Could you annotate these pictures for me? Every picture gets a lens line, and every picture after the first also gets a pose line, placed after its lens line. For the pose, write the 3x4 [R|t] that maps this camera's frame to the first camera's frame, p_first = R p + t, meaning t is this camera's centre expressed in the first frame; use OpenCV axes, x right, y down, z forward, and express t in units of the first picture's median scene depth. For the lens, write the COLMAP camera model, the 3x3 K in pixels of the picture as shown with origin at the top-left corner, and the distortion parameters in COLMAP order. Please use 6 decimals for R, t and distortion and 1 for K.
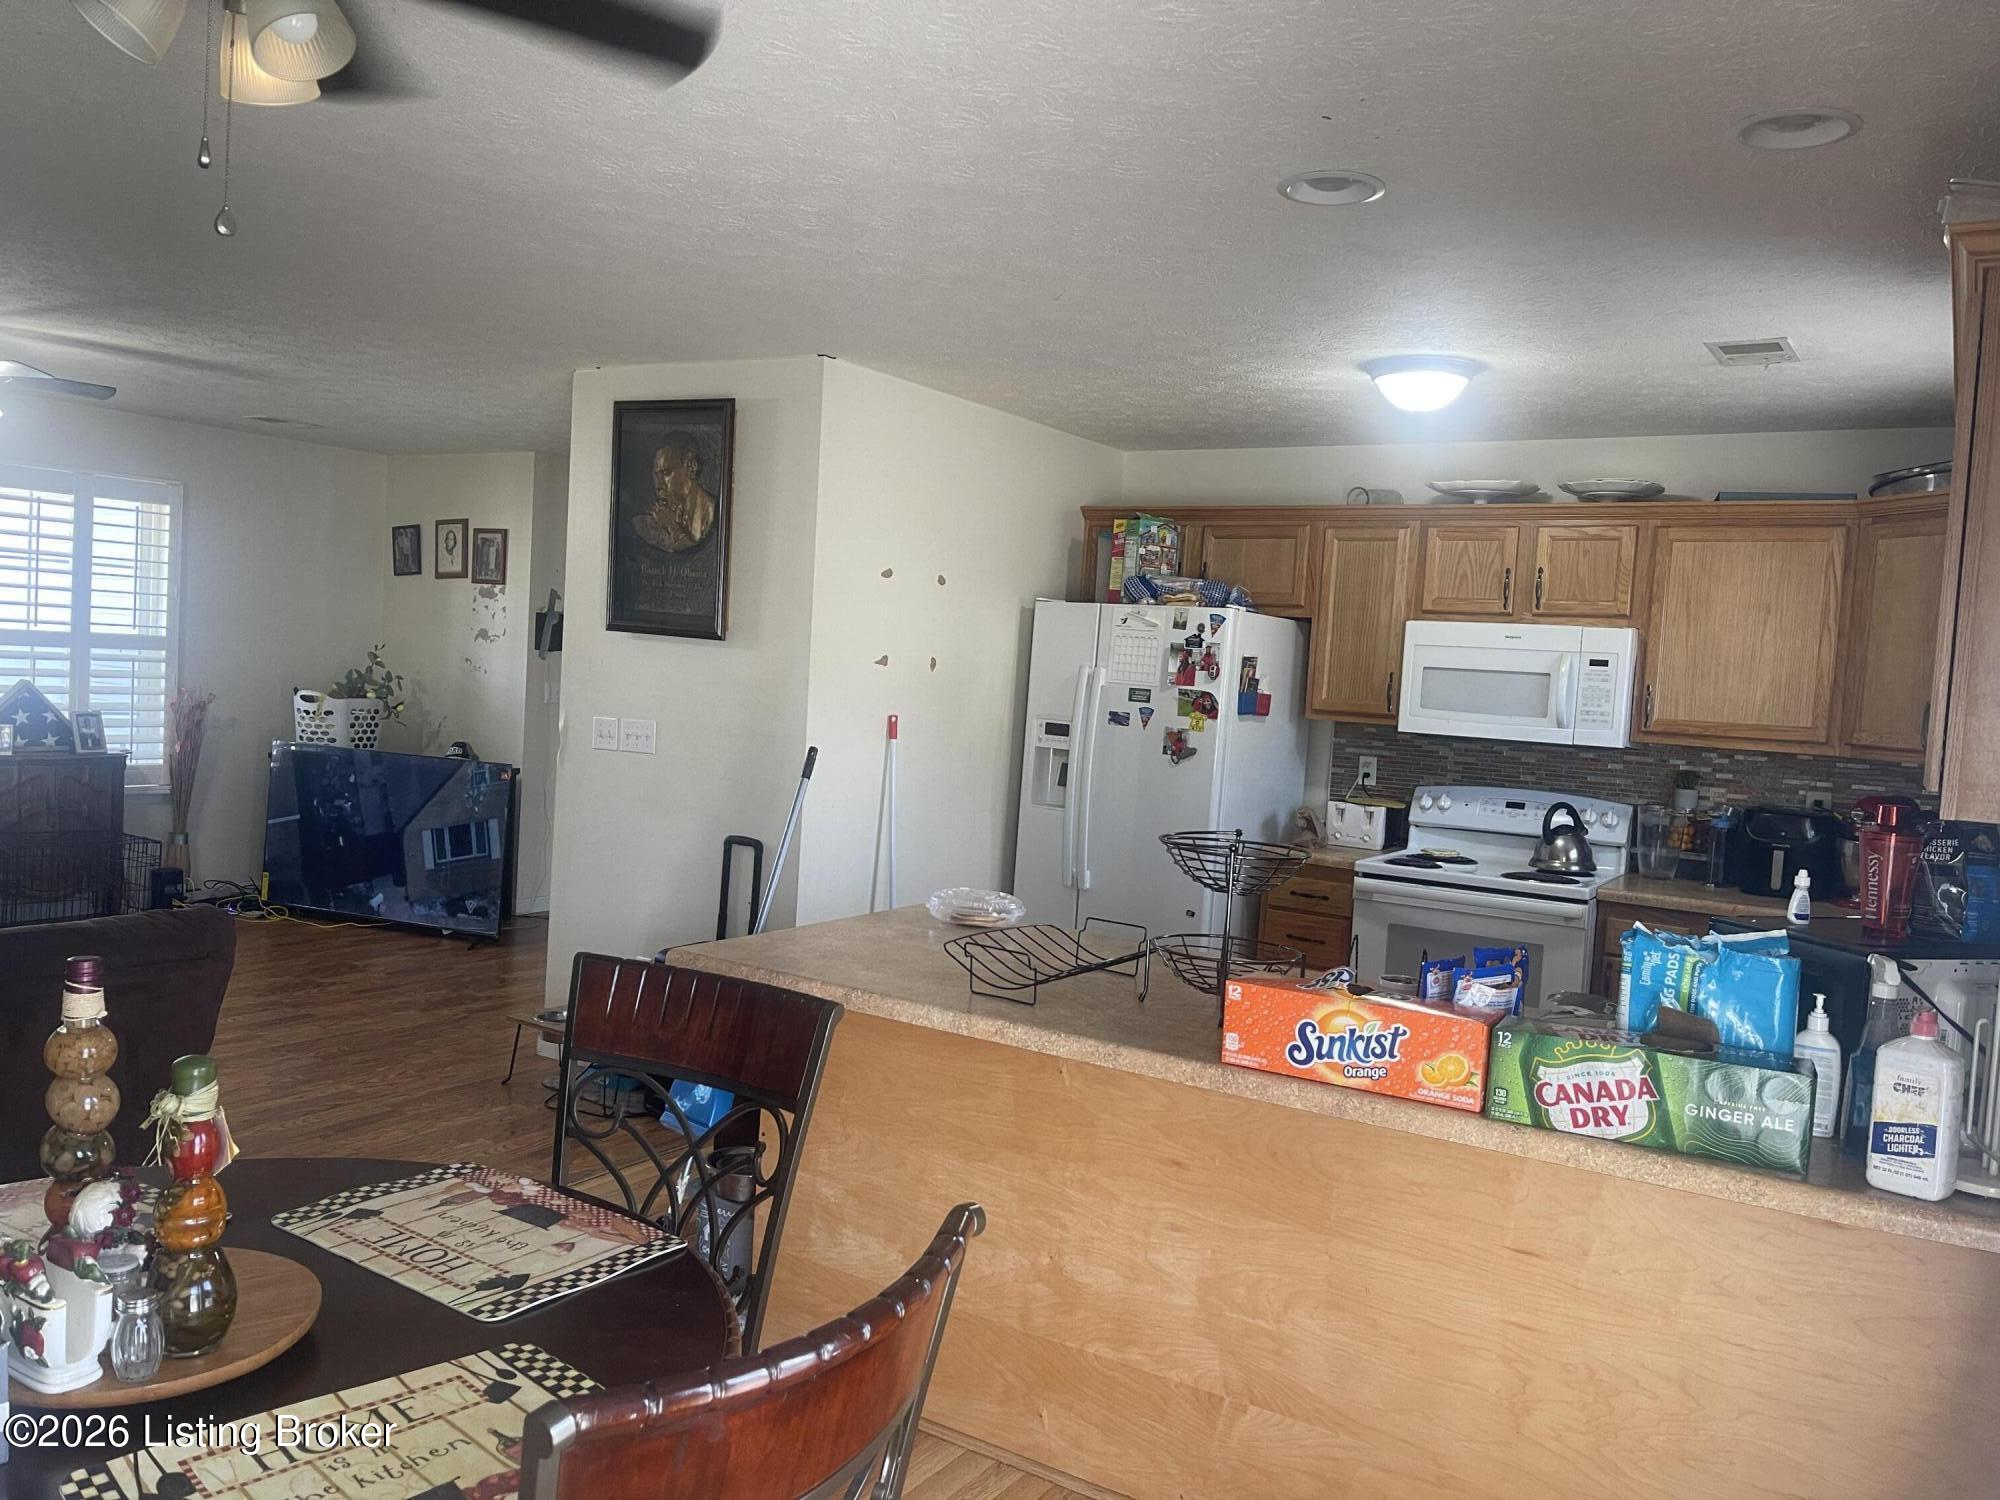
lens RADIAL K [[1493.7, 0, 969.2], [0, 1493.7, 760.8], [0, 0, 1]] dist [0.071436, -0.087820]
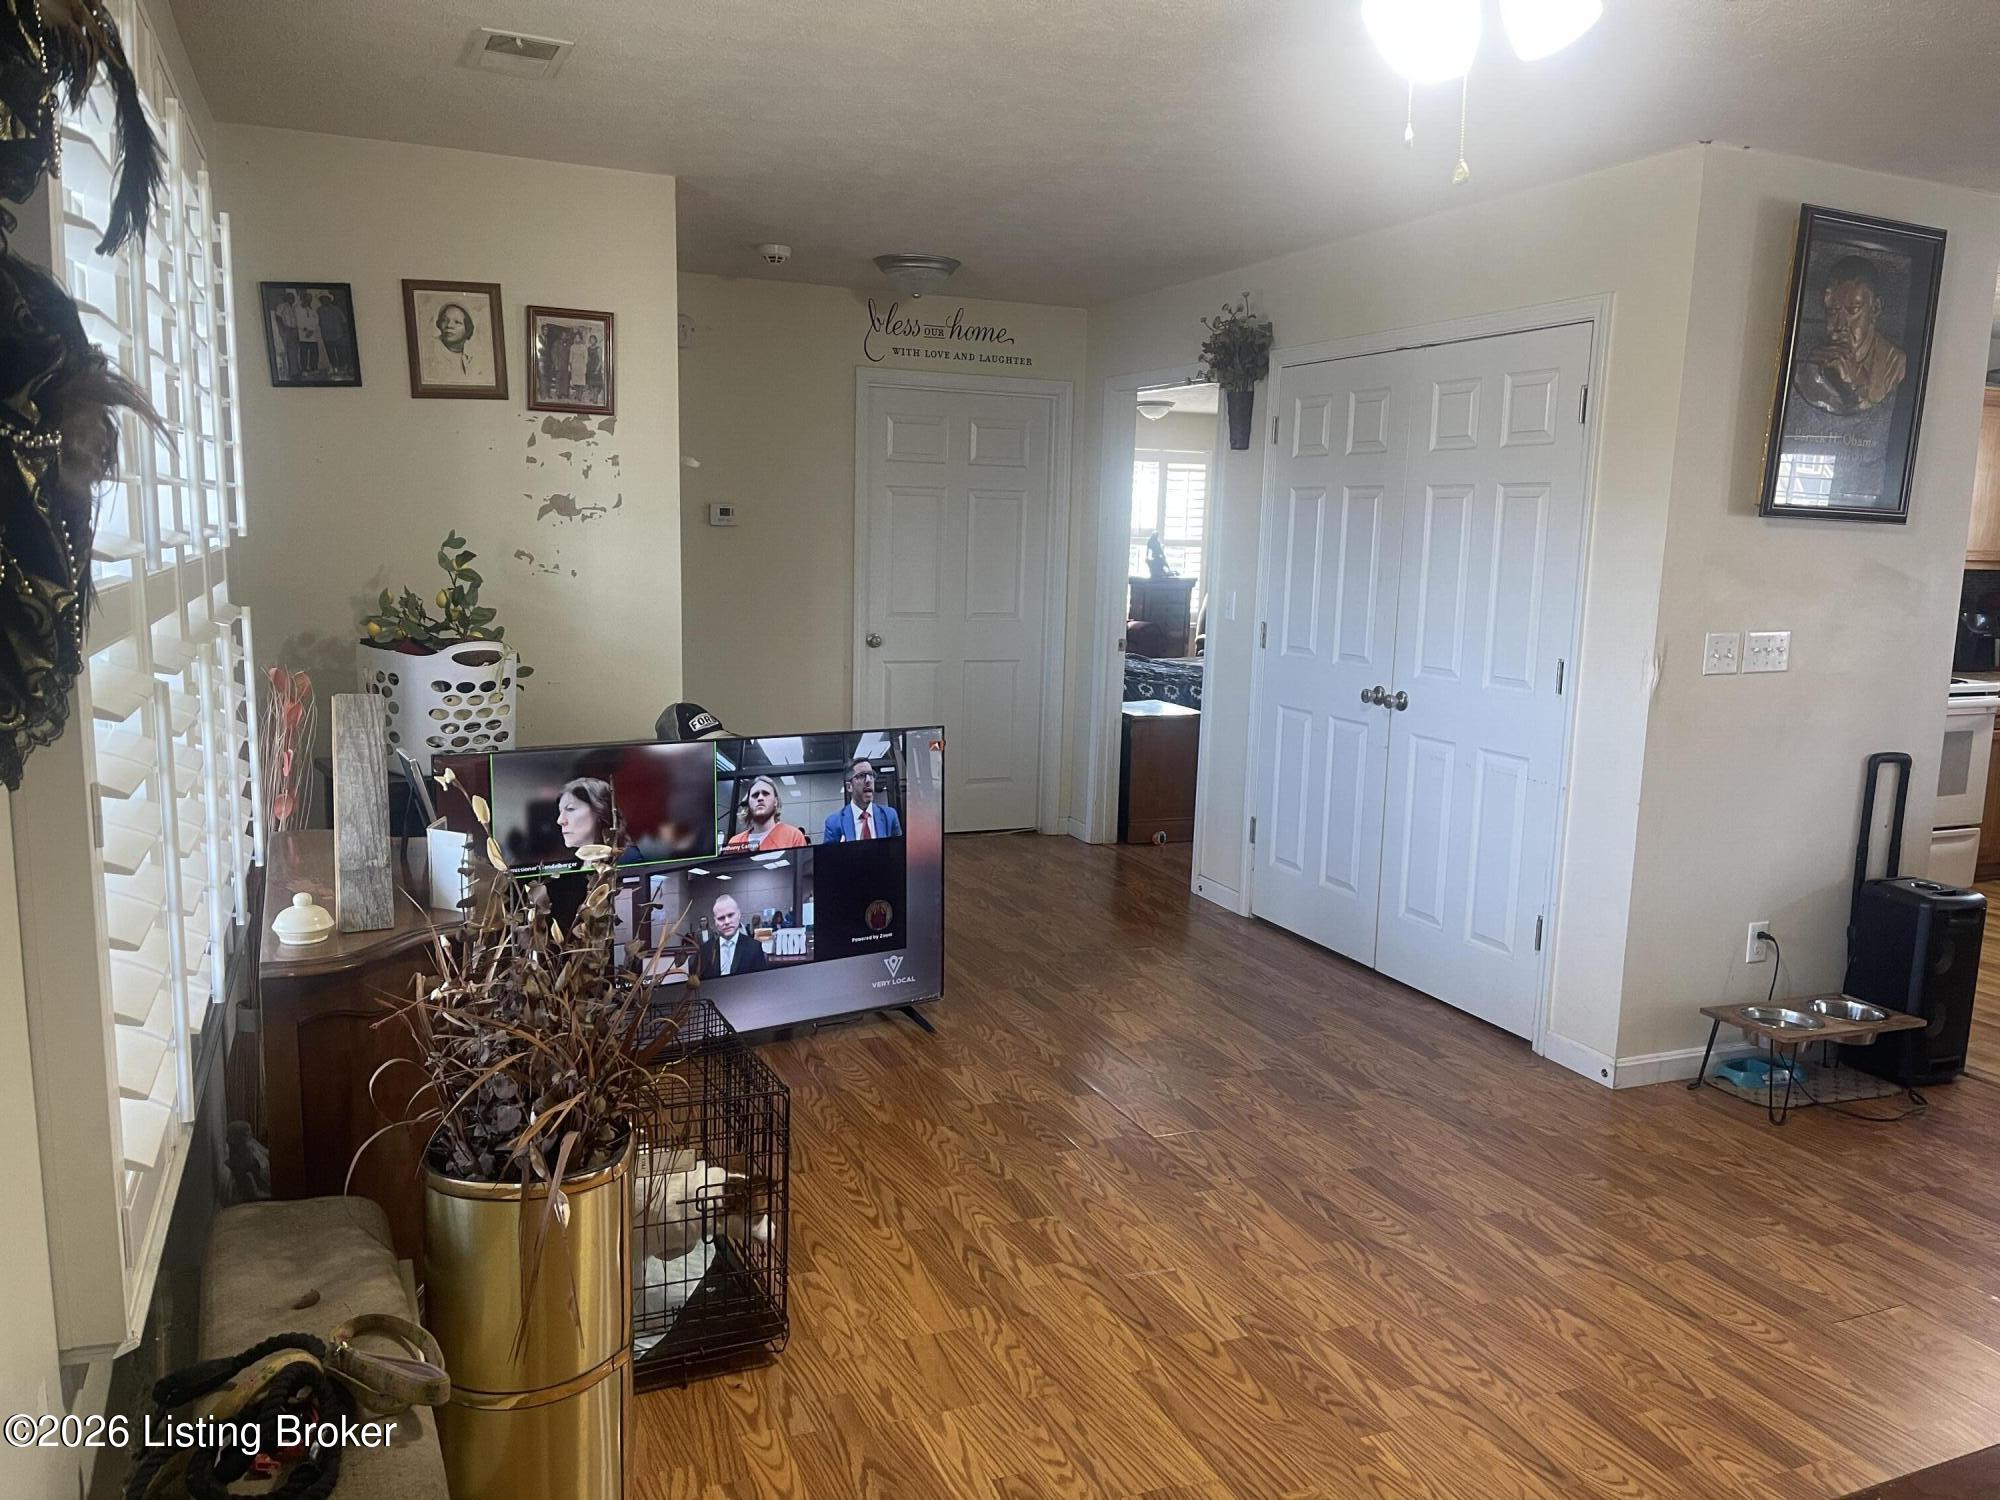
lens RADIAL K [[1493.7, 0, 1080.0], [0, 1493.7, 773.6], [0, 0, 1]] dist [0.071436, -0.087820]
pose [[0.582392, -0.181082, 0.792483, -0.669333], [0.063340, 0.982018, 0.177842, -0.073959], [-0.810437, -0.053378, 0.583389, 0.518119]]
